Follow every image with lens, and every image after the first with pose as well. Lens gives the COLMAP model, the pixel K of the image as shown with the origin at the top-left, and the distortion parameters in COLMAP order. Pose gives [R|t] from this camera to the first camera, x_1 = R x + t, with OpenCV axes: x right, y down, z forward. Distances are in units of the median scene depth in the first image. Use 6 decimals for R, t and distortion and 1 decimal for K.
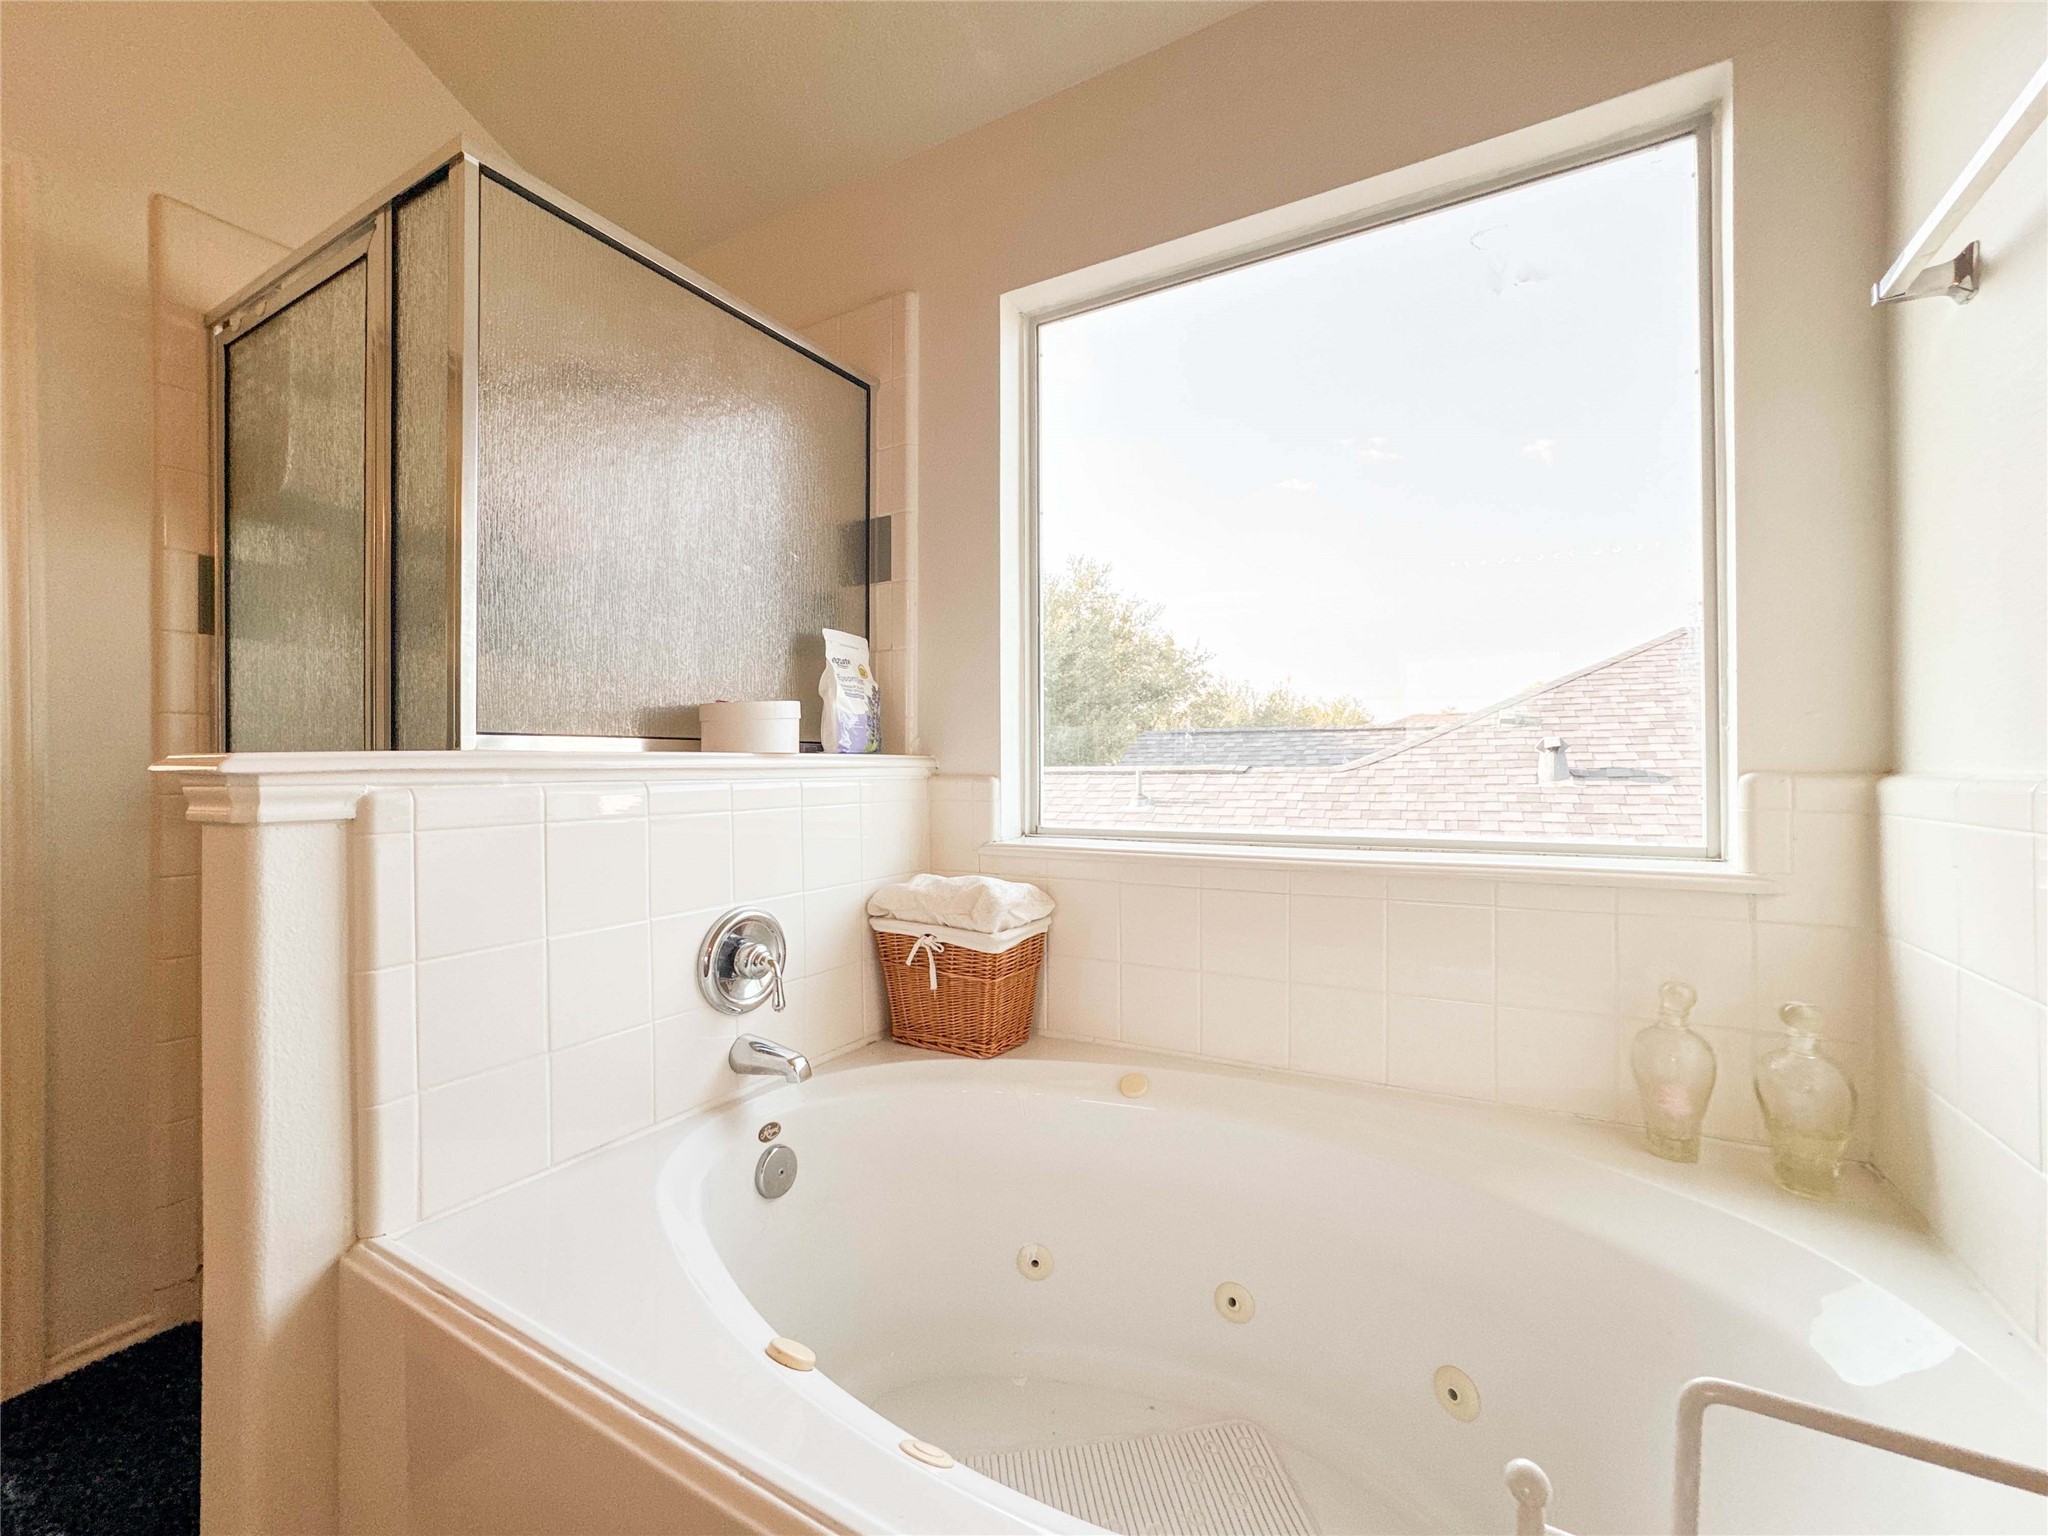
lens RADIAL K [[838.8, 0, 1044.3], [0, 838.8, 762.4], [0, 0, 1]] dist [-0.027159, 0.012008]
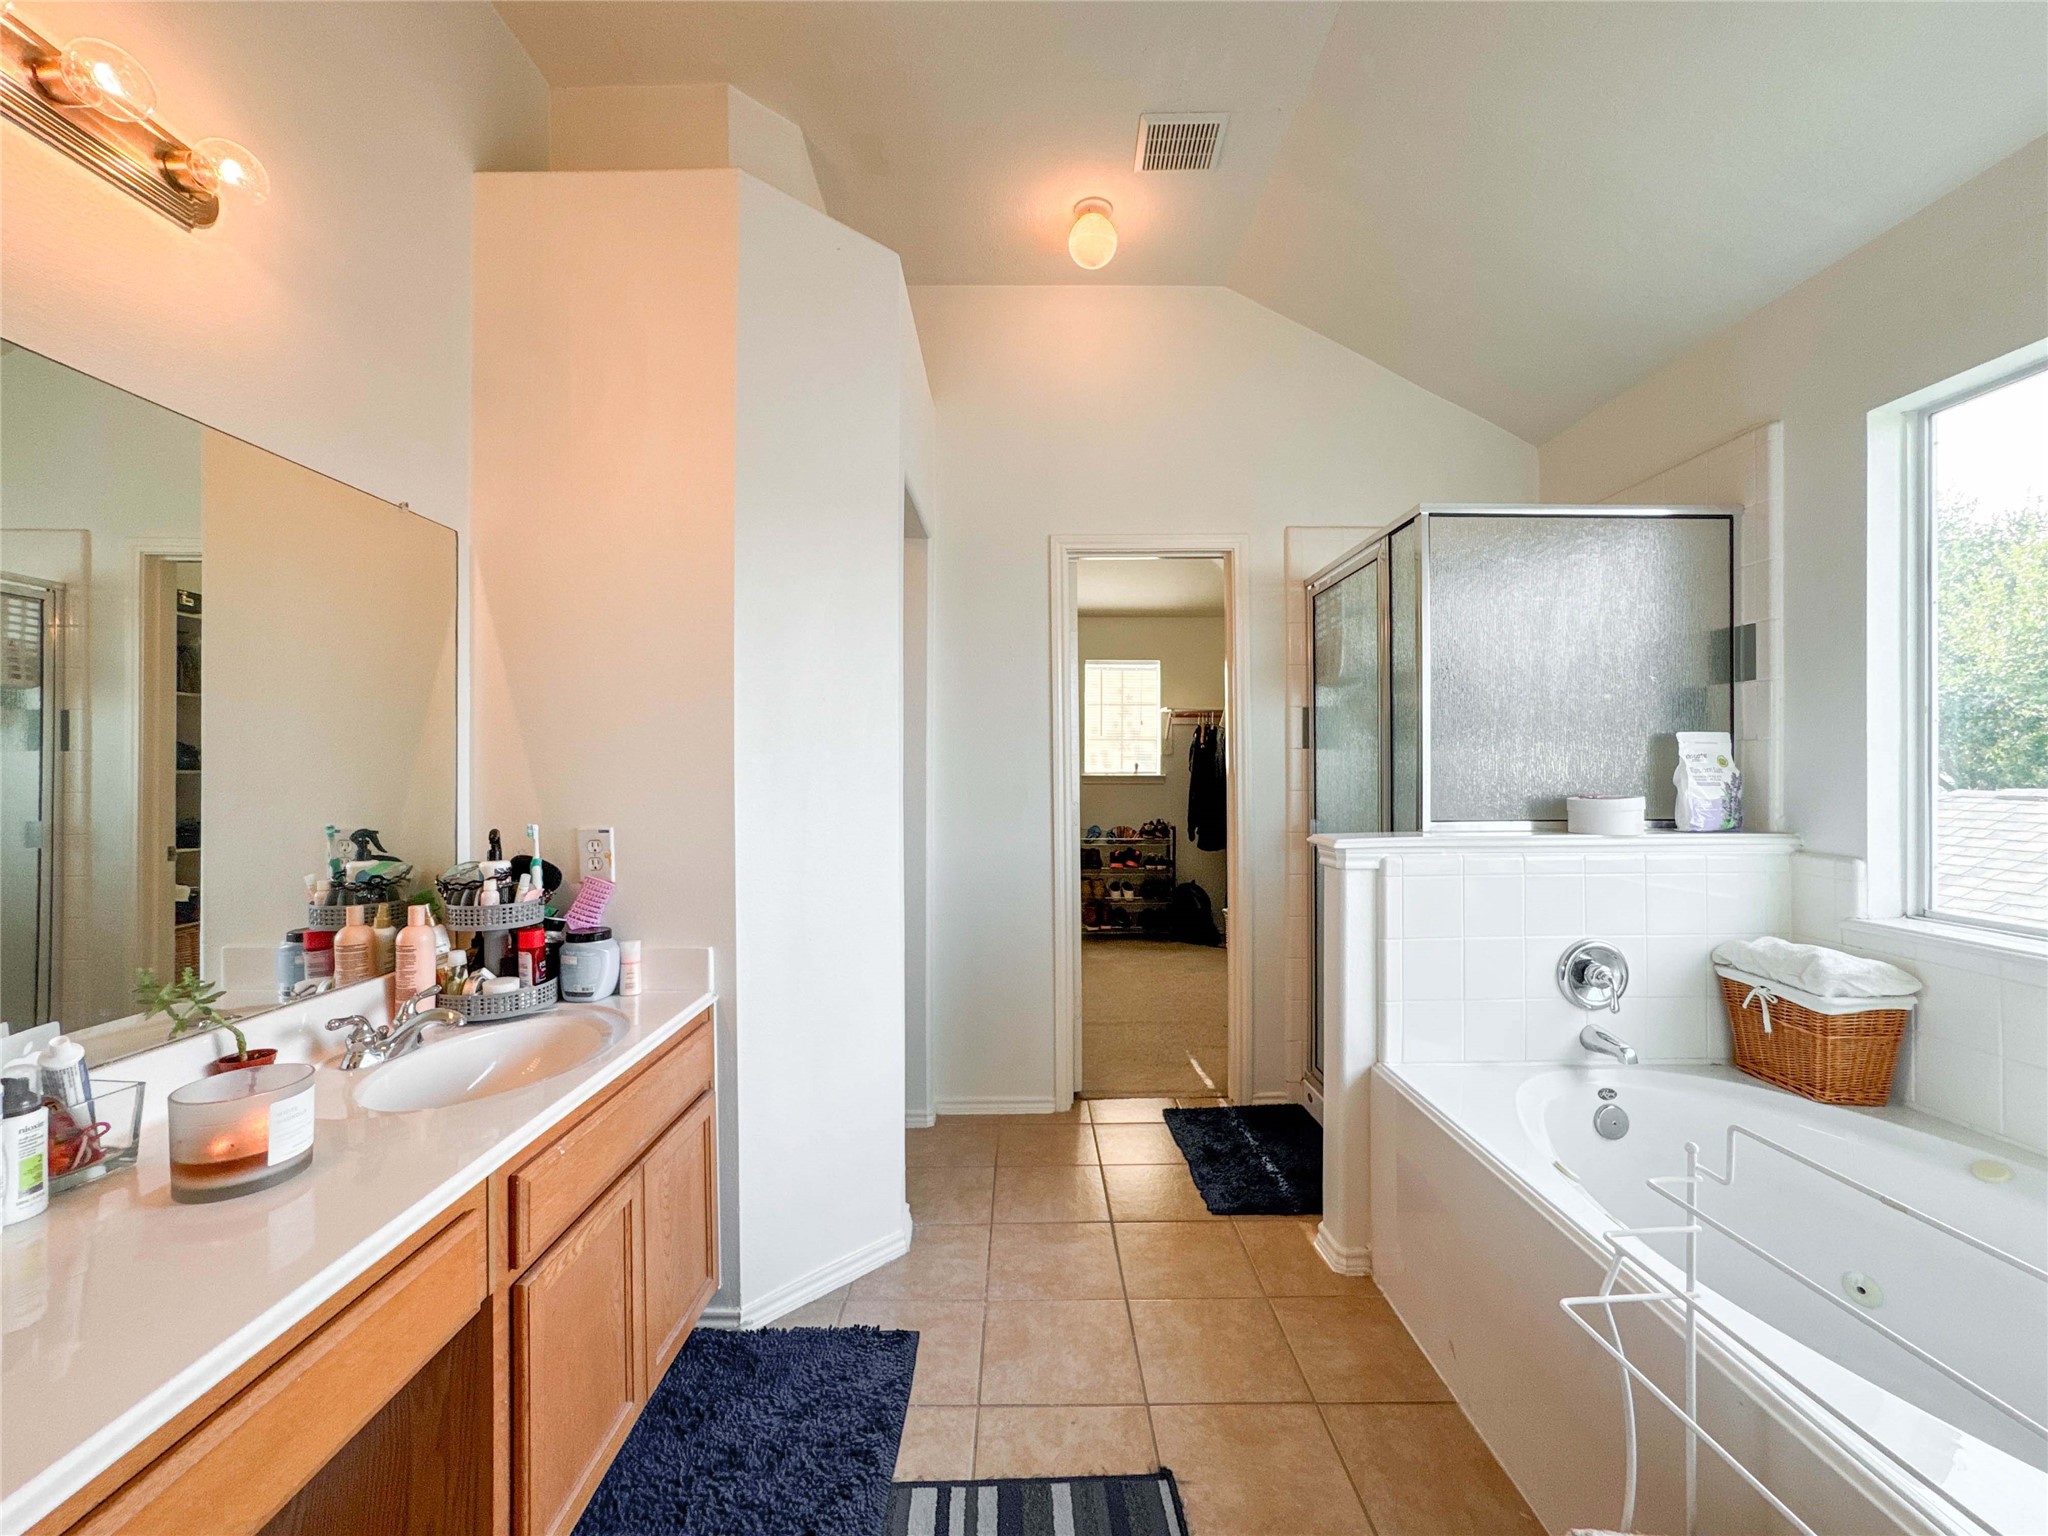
lens RADIAL K [[869.9, 0, 1024.0], [0, 869.9, 768.0], [0, 0, 1]] dist [-0.053895, 0.020823]
pose [[0.488437, 0.001090, -0.872599, 0.410831], [0.003655, 0.999988, 0.003295, -0.122911], [0.872592, -0.004799, 0.488427, -0.547298]]
